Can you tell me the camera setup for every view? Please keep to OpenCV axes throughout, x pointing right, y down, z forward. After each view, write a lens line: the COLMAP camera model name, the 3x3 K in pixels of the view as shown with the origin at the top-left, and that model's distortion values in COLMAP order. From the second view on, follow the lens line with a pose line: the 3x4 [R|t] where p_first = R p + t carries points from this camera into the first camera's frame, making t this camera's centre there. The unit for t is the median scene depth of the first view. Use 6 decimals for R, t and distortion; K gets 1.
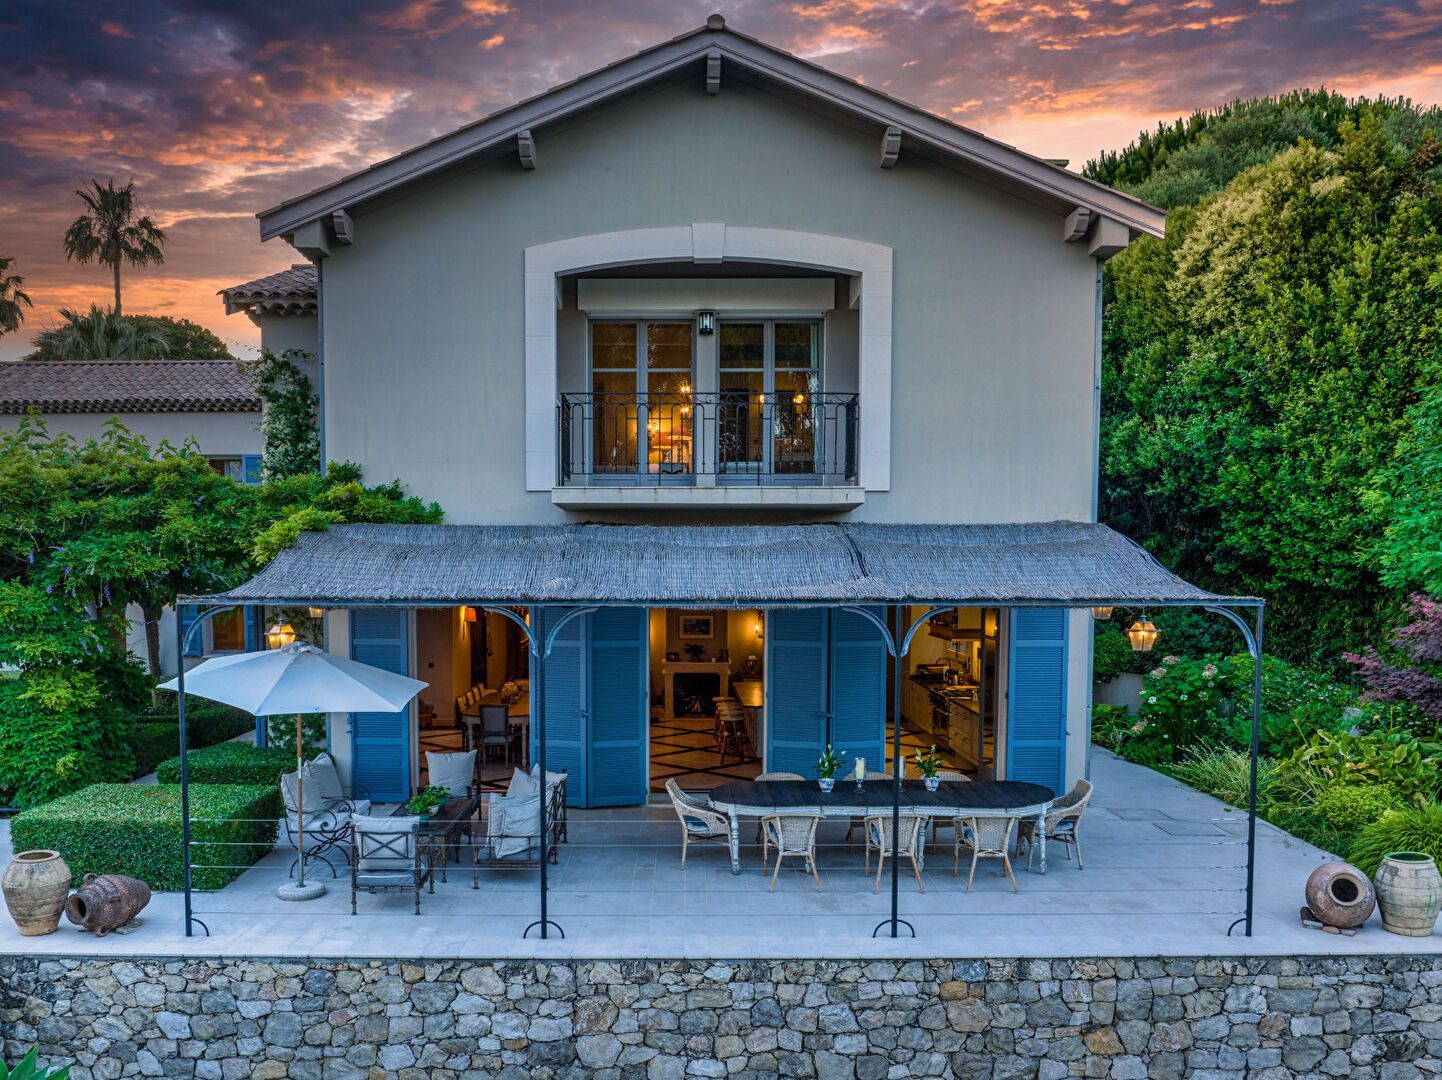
lens RADIAL K [[1016.7, 0, 719.1], [0, 1016.7, 543.0], [0, 0, 1]] dist [-0.034494, -0.000433]
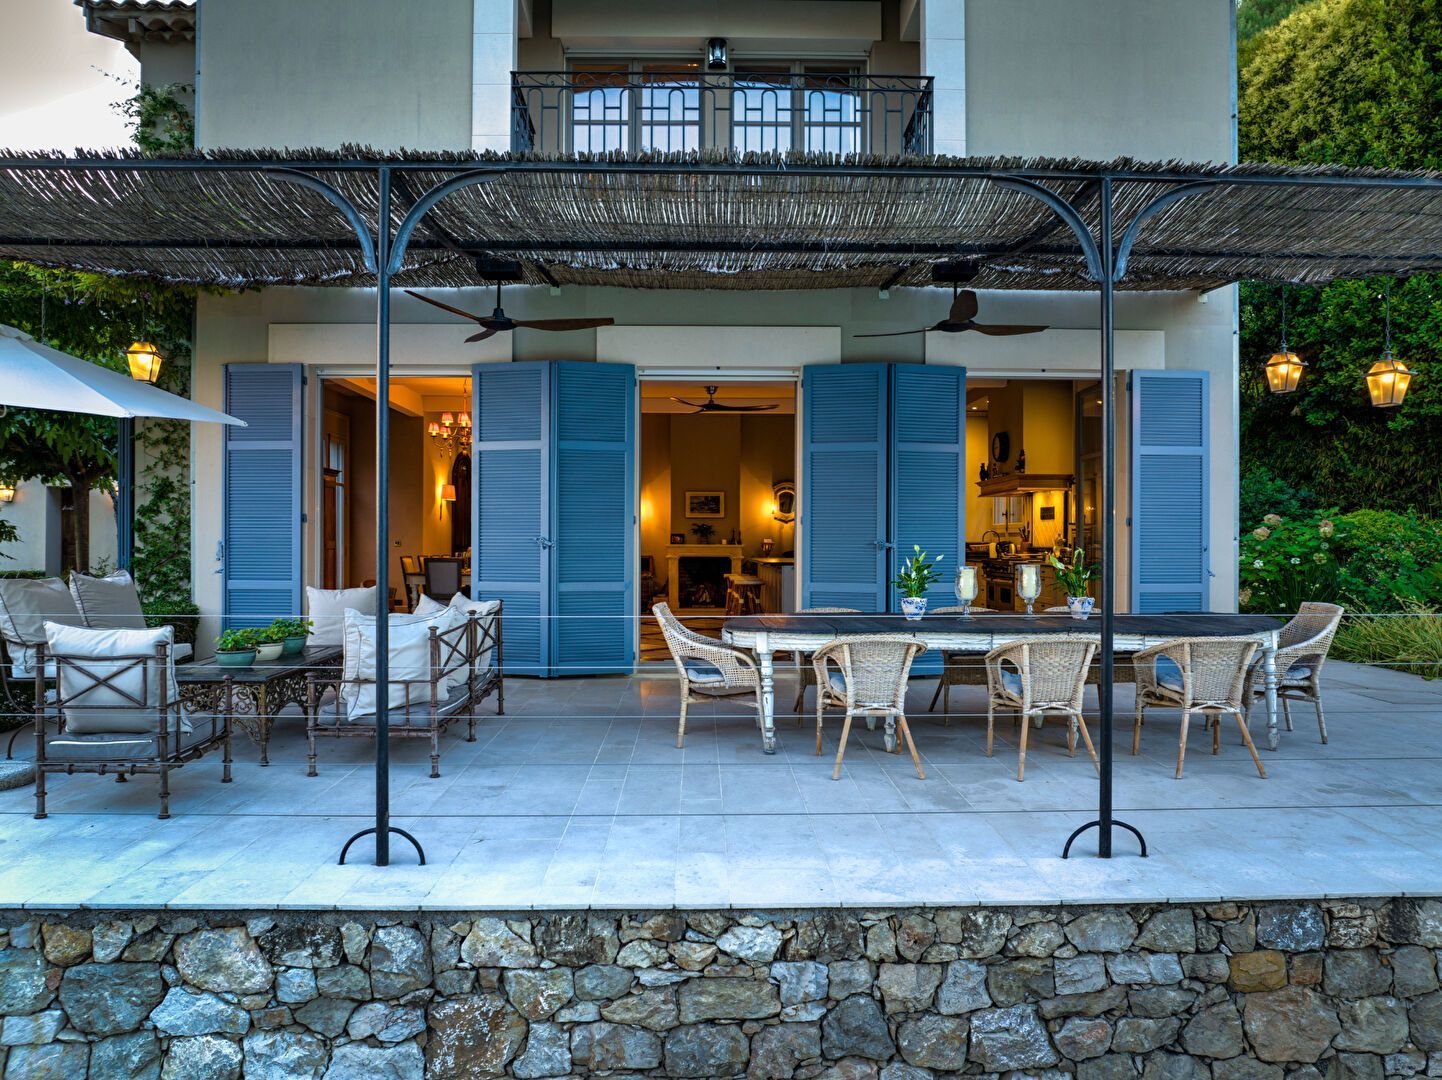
lens RADIAL K [[749.3, 0, 733.0], [0, 749.3, 539.0], [0, 0, 1]] dist [-0.041854, 0.013009]
pose [[0.999909, -0.000732, 0.013476, -0.012391], [0.001265, 0.999215, -0.039606, 0.258907], [-0.013437, 0.039619, 0.999124, 0.661474]]
